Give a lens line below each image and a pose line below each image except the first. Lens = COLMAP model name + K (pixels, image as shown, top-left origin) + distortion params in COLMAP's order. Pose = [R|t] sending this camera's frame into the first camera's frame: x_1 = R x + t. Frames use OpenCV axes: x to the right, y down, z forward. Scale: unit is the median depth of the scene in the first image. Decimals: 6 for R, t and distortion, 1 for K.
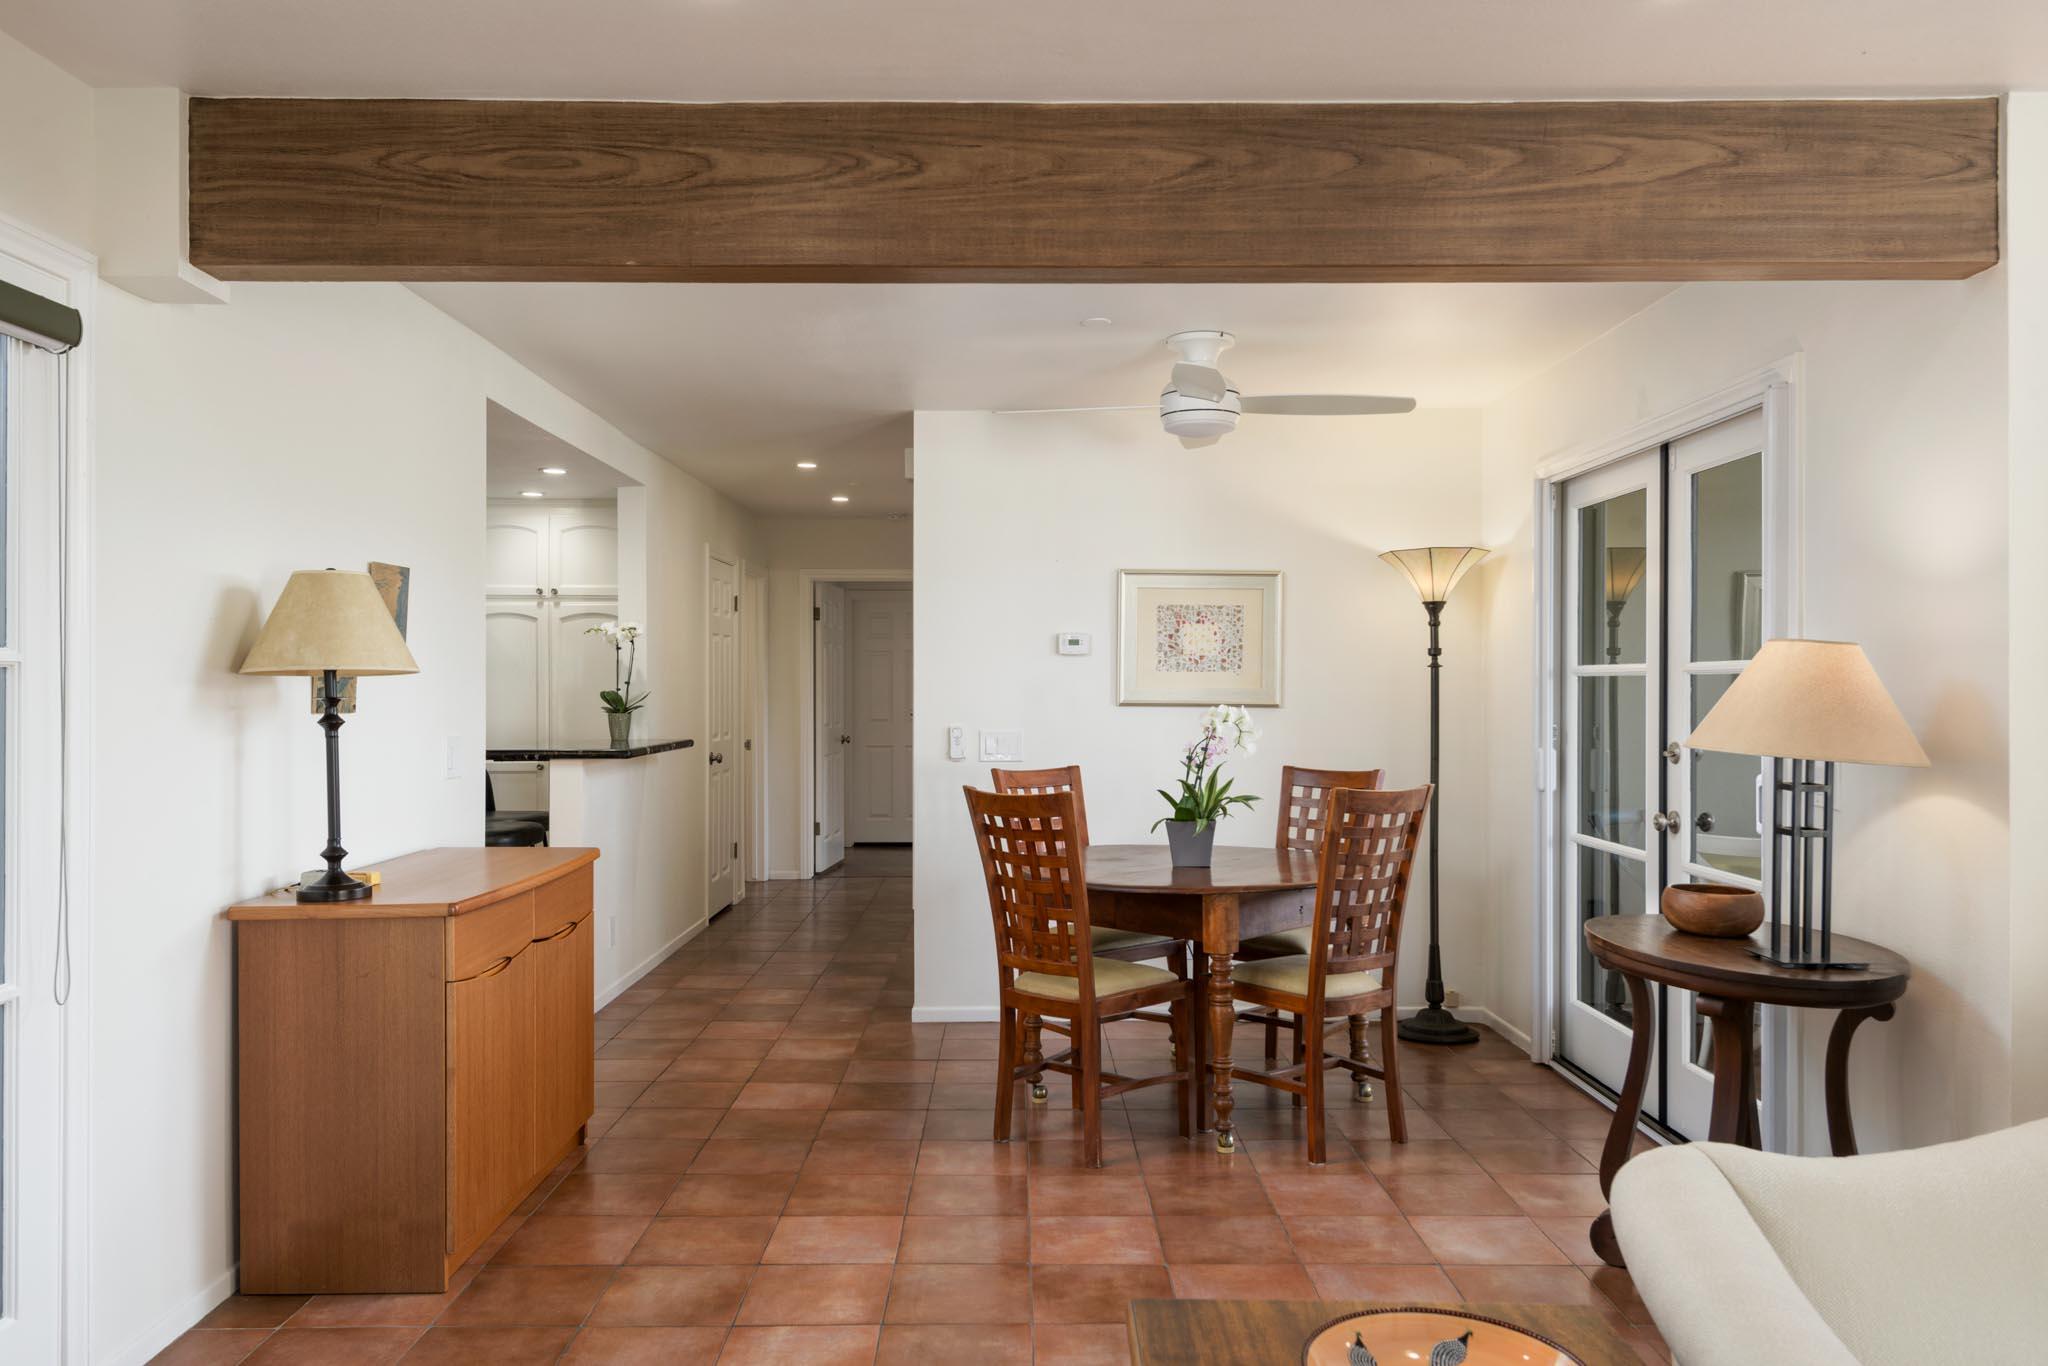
lens RADIAL K [[1454.0, 0, 1020.0], [0, 1454.0, 679.0], [0, 0, 1]] dist [0.044743, -0.044066]
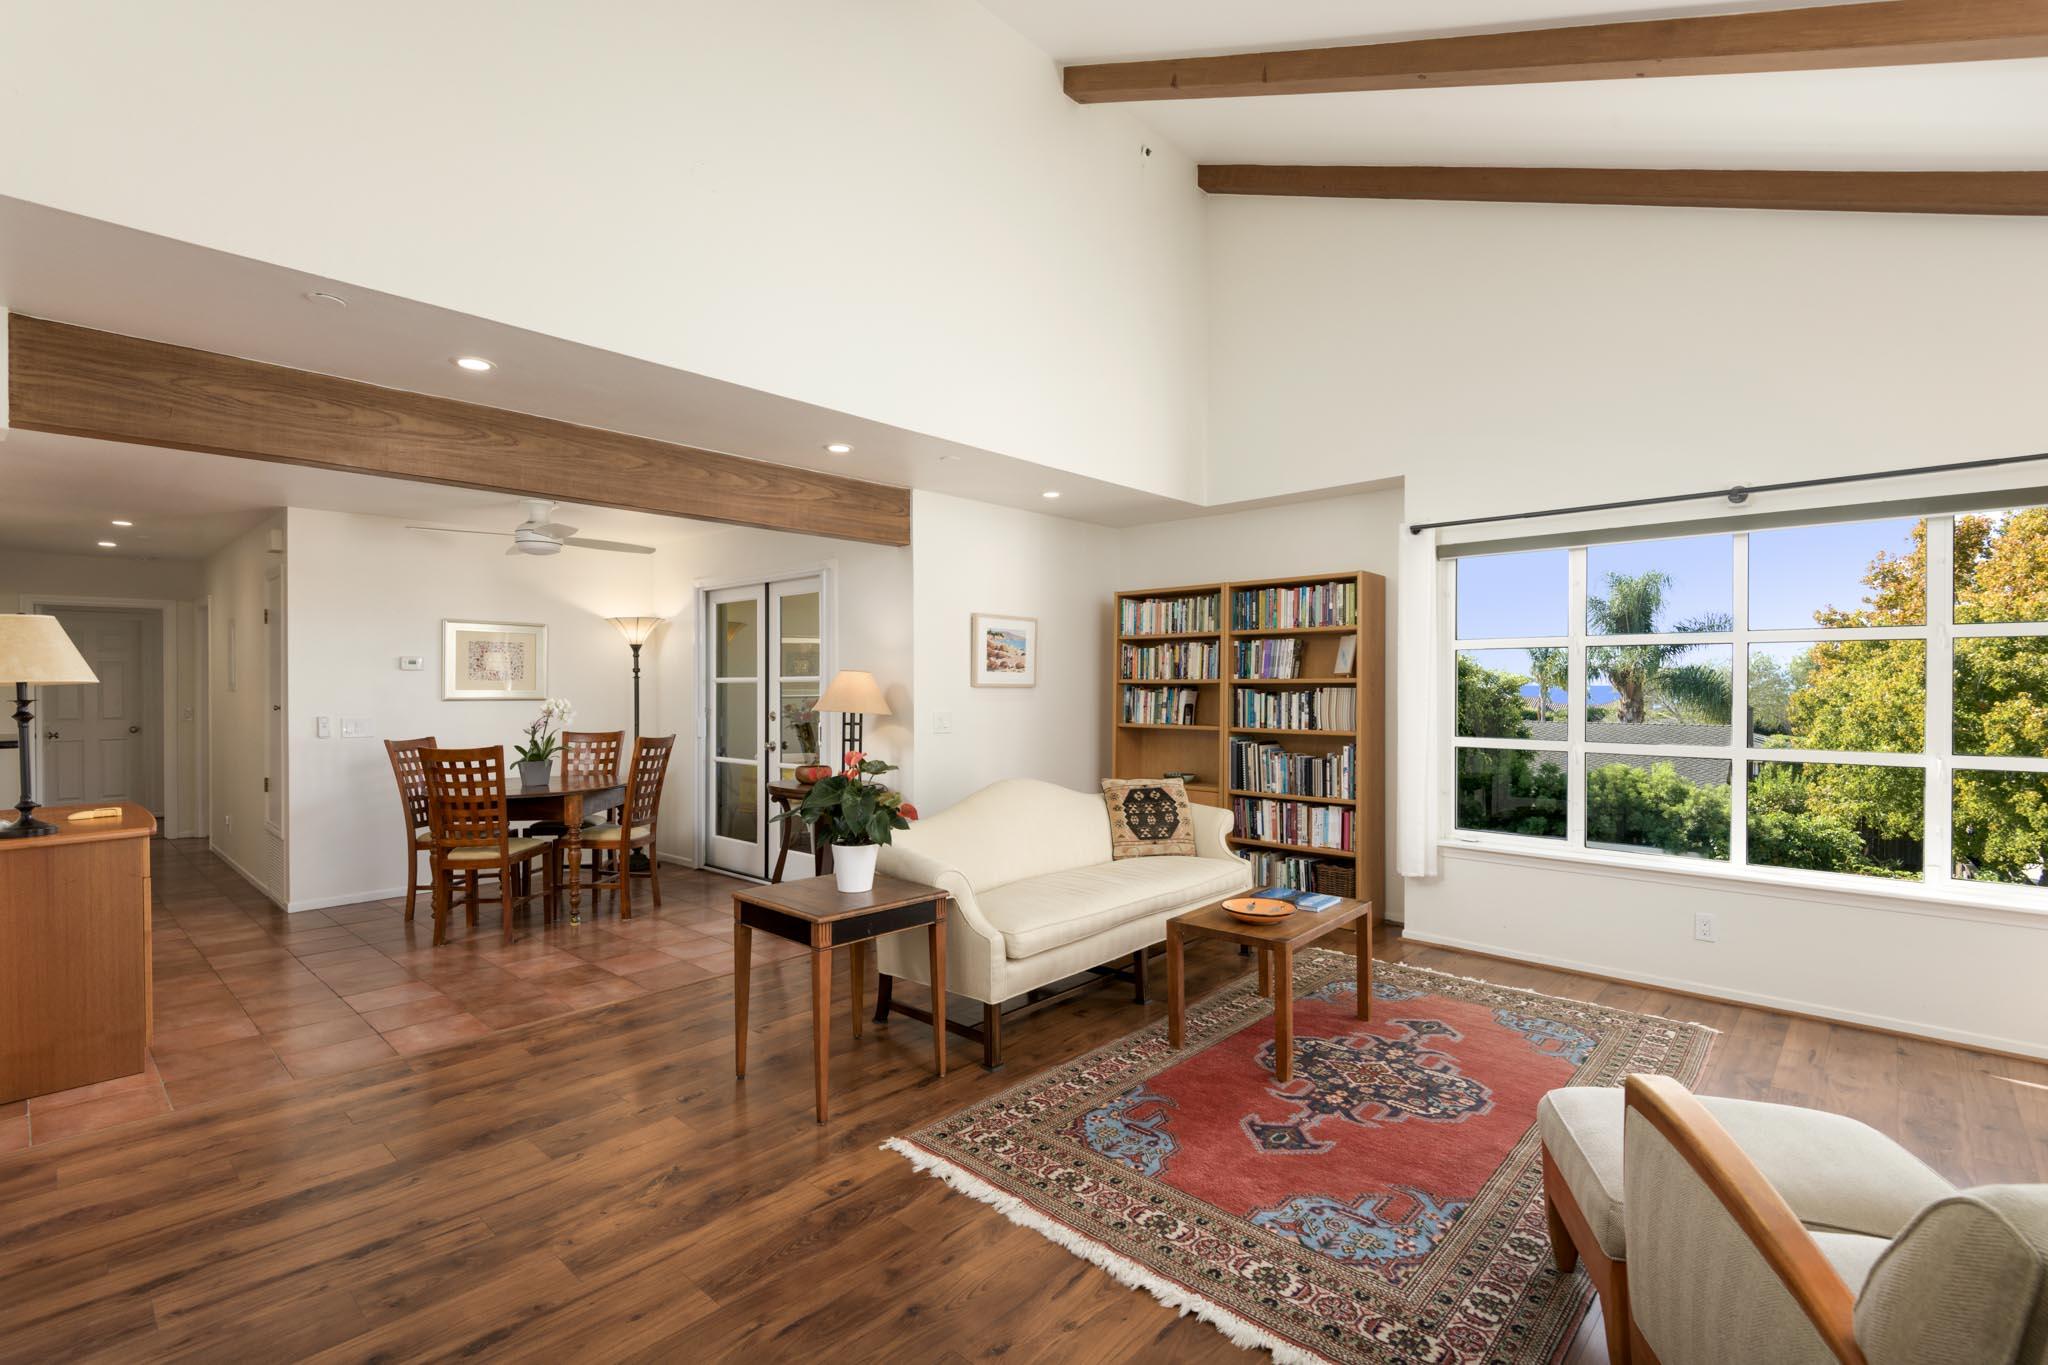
lens RADIAL K [[933.0, 0, 1030.9], [0, 933.0, 685.2], [0, 0, 1]] dist [0.036246, -0.019689]
pose [[0.674972, -0.003378, 0.737835, -0.484167], [0.000913, 0.999993, 0.003742, -0.005103], [-0.737843, -0.001852, 0.674970, -0.392109]]
